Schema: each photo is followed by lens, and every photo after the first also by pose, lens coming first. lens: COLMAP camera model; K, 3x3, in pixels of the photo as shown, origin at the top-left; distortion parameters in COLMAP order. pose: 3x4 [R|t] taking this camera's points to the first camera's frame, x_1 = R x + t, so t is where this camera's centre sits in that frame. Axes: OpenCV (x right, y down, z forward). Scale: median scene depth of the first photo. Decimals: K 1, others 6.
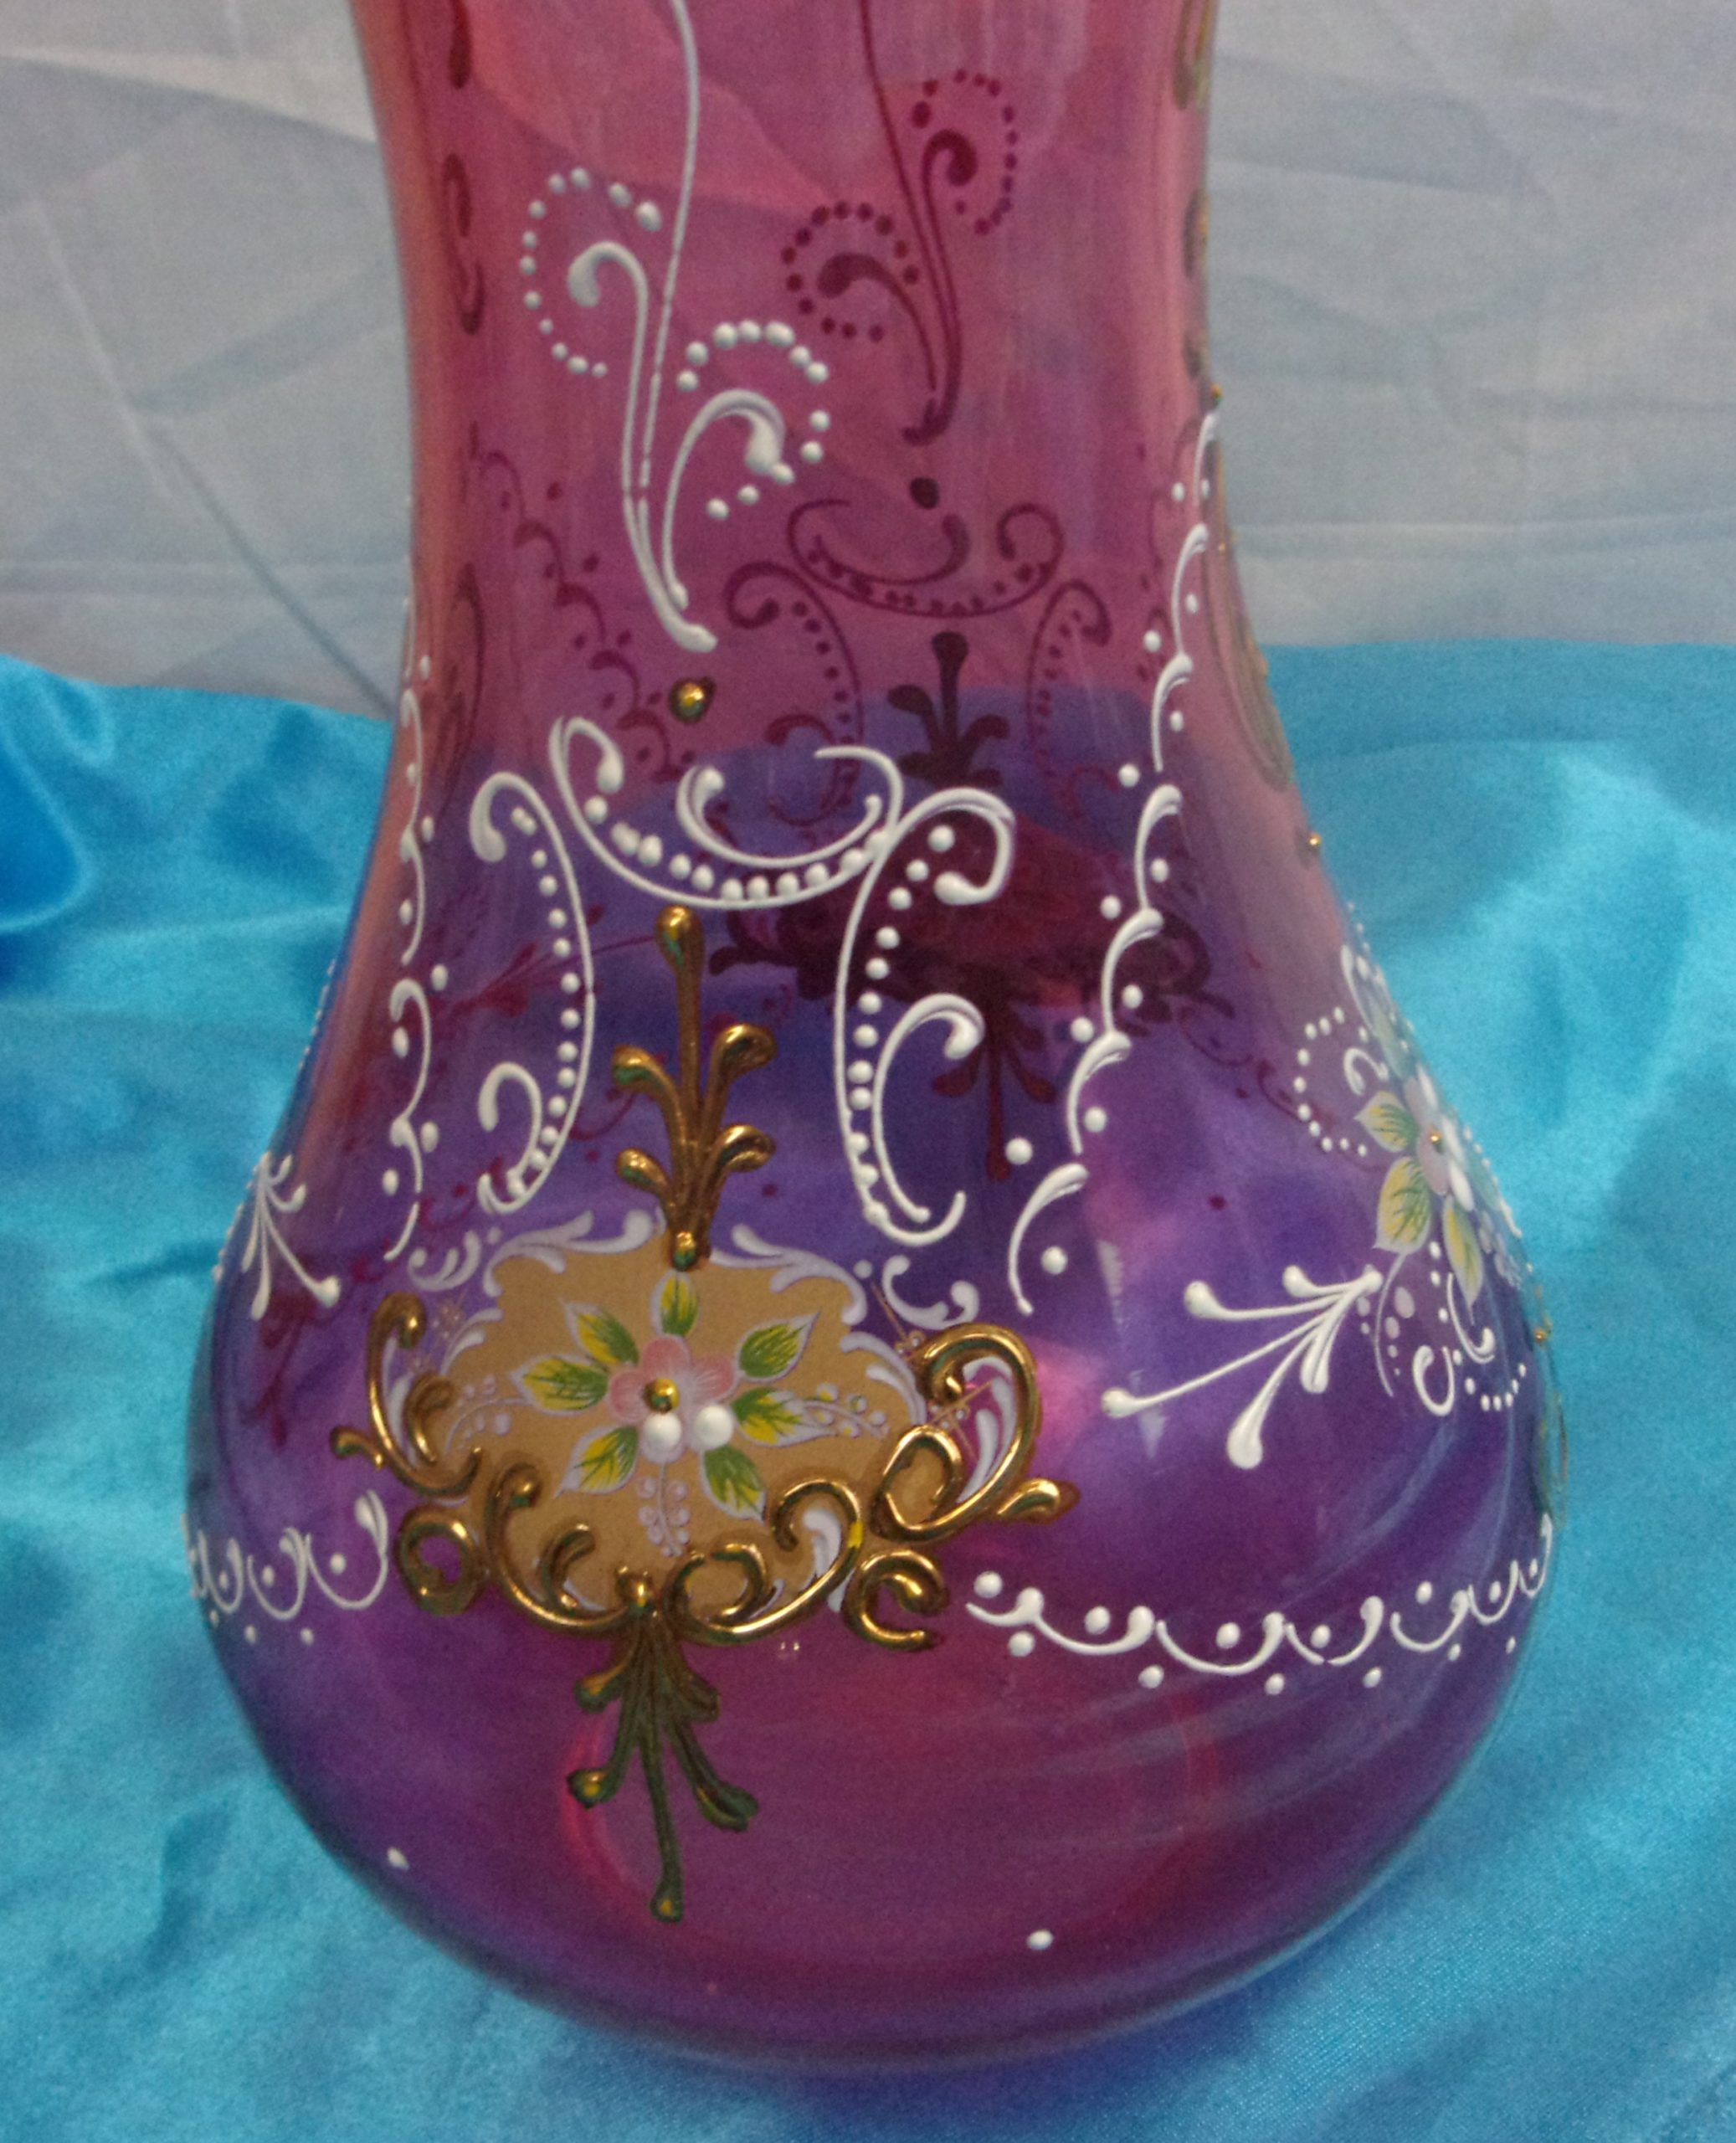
lens RADIAL K [[2192.5, 0, 868.2], [0, 2192.5, 1106.2], [0, 0, 1]] dist [0.015982, 0.009455]
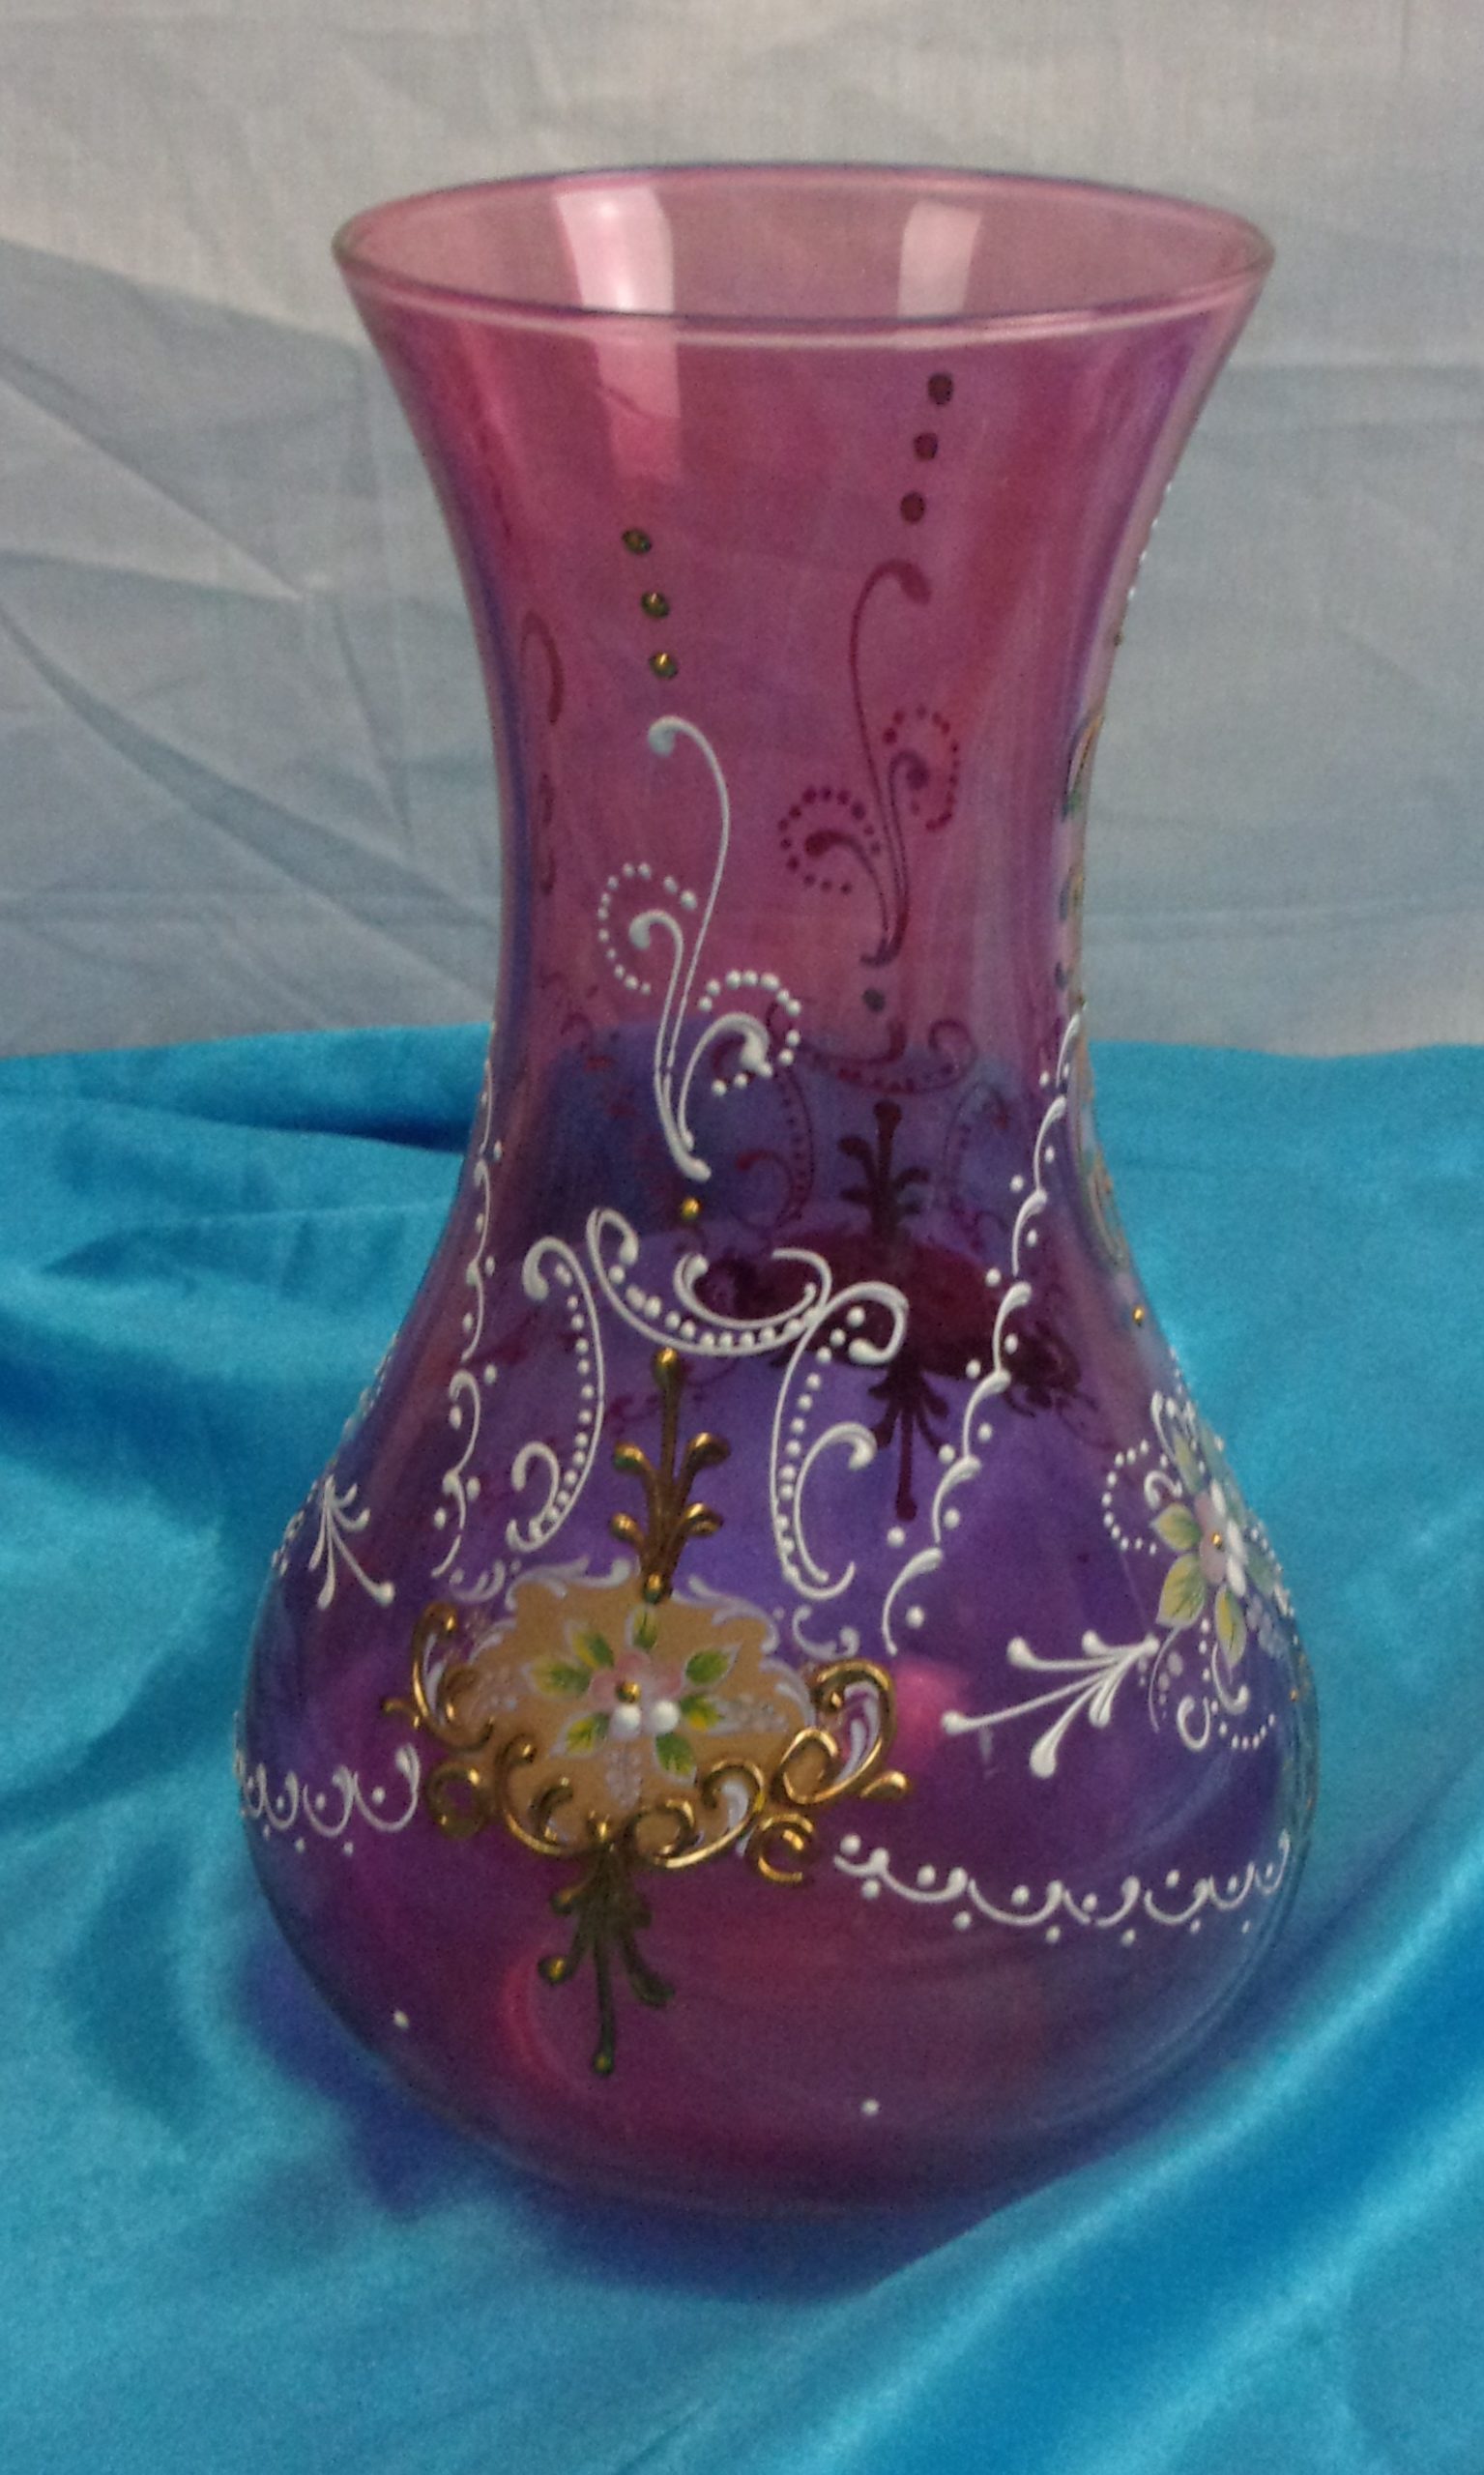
lens RADIAL K [[2554.6, 0, 792.4], [0, 2554.6, 1244.6], [0, 0, 1]] dist [0.005119, -0.012744]
pose [[0.997077, 0.075551, -0.011408, 0.006955], [-0.075944, 0.996340, -0.039224, -0.095433], [0.008403, 0.039976, 0.999165, -0.634080]]
